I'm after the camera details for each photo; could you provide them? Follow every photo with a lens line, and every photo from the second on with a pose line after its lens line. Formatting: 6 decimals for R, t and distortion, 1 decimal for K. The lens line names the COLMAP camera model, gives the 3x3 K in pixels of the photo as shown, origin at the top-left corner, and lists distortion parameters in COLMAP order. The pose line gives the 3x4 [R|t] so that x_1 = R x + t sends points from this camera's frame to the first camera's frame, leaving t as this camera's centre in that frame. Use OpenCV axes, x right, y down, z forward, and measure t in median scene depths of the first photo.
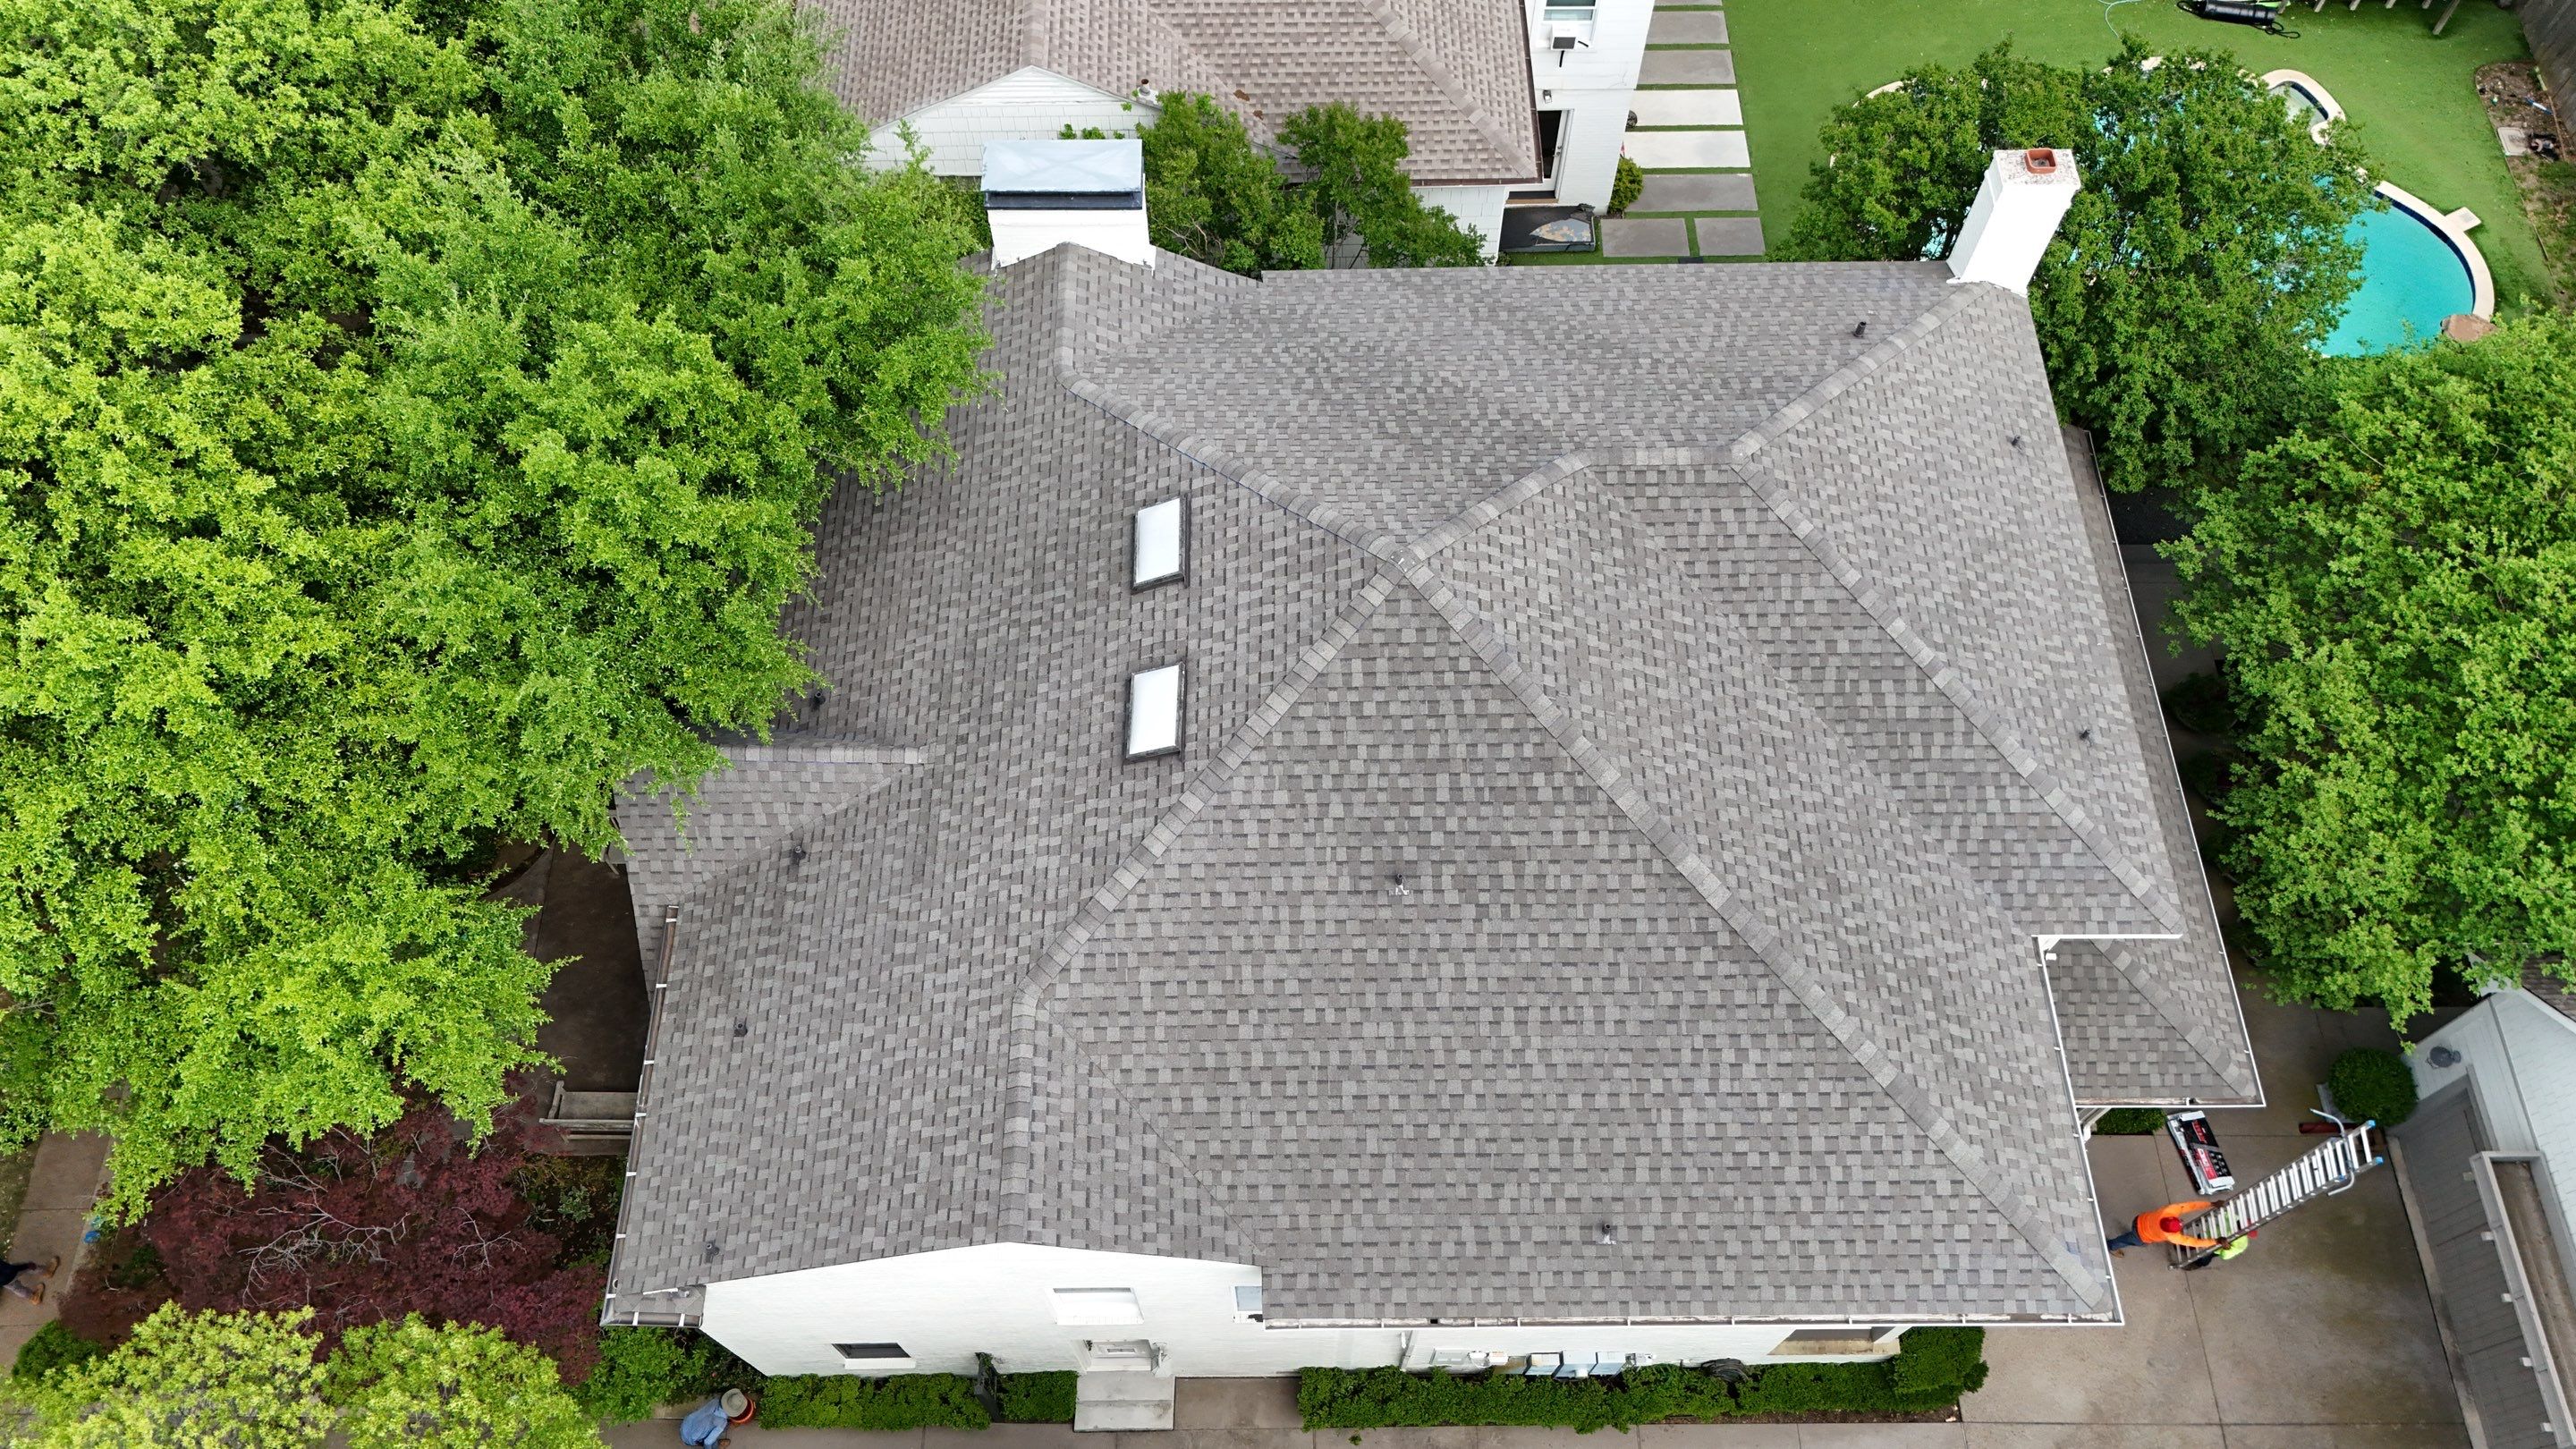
lens RADIAL K [[1913.7, 0, 1288.0], [0, 1913.7, 724.5], [0, 0, 1]] dist [0.099968, -0.077492]
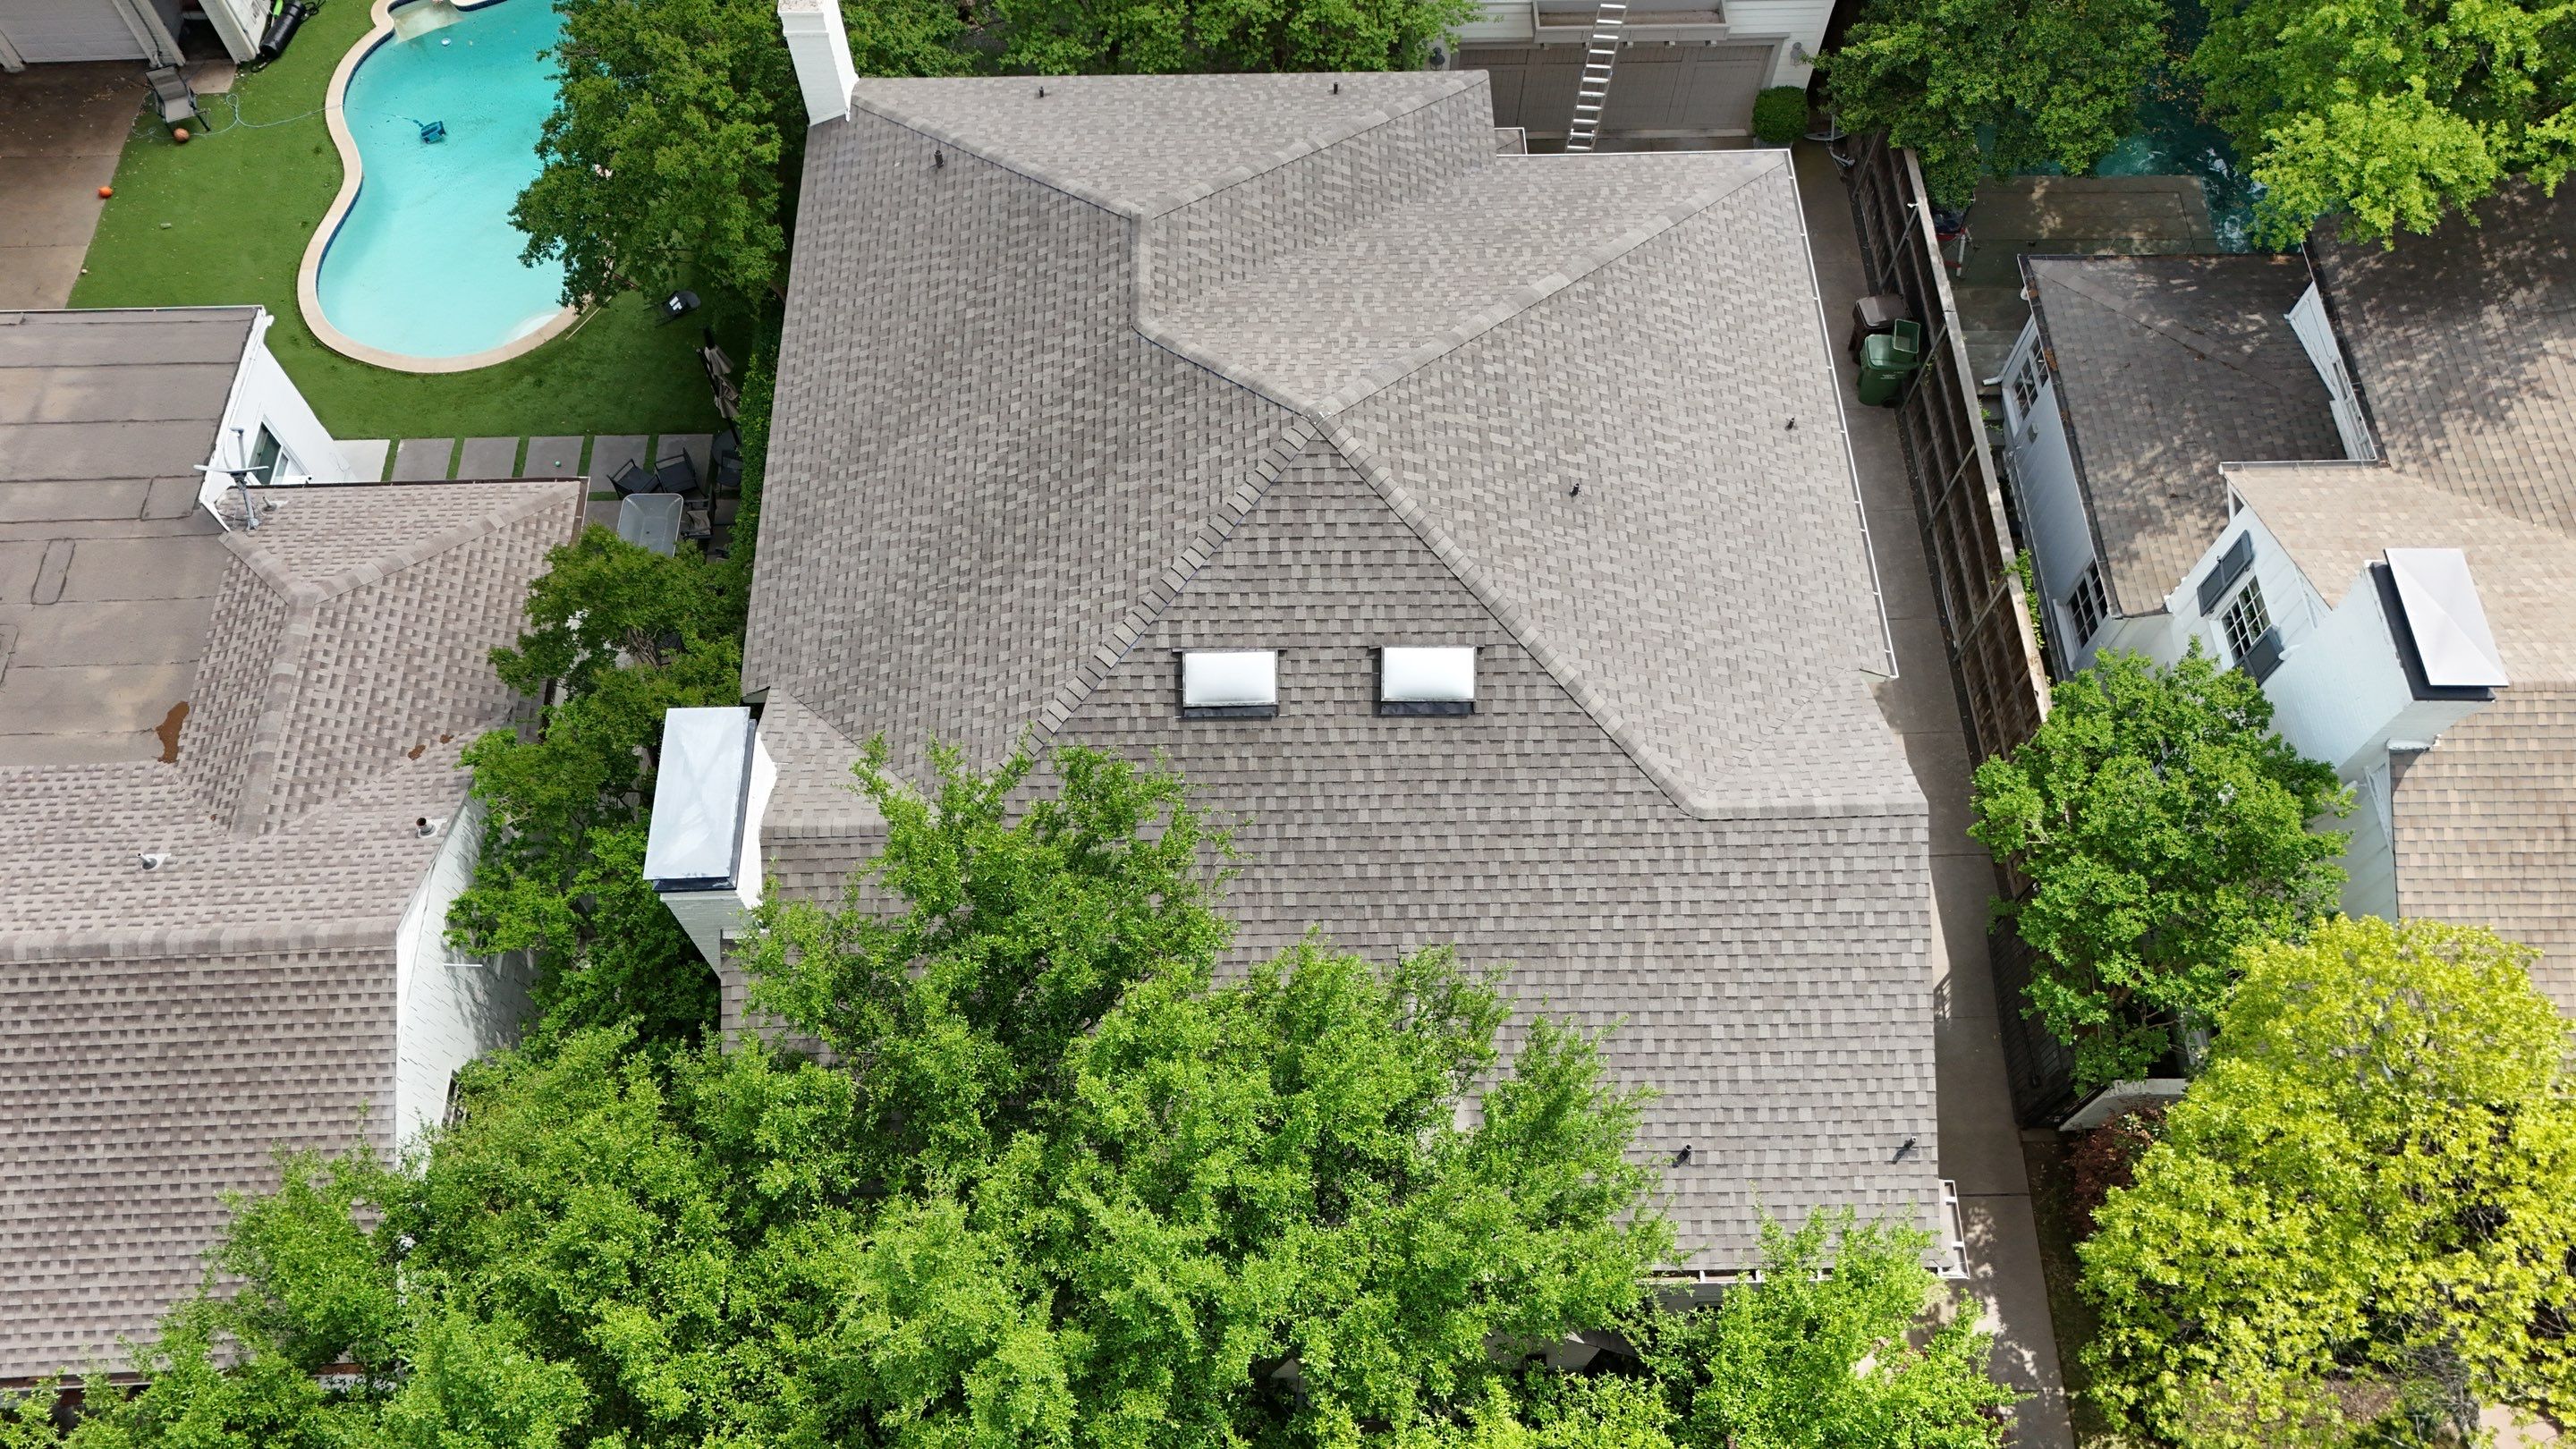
lens RADIAL K [[1913.7, 0, 1288.0], [0, 1913.7, 724.5], [0, 0, 1]] dist [0.099968, -0.077492]
pose [[-0.018750, -0.878367, 0.477620, -0.594898], [0.875804, 0.216009, 0.431634, -0.520885], [-0.482303, 0.426394, 0.765226, 0.276302]]
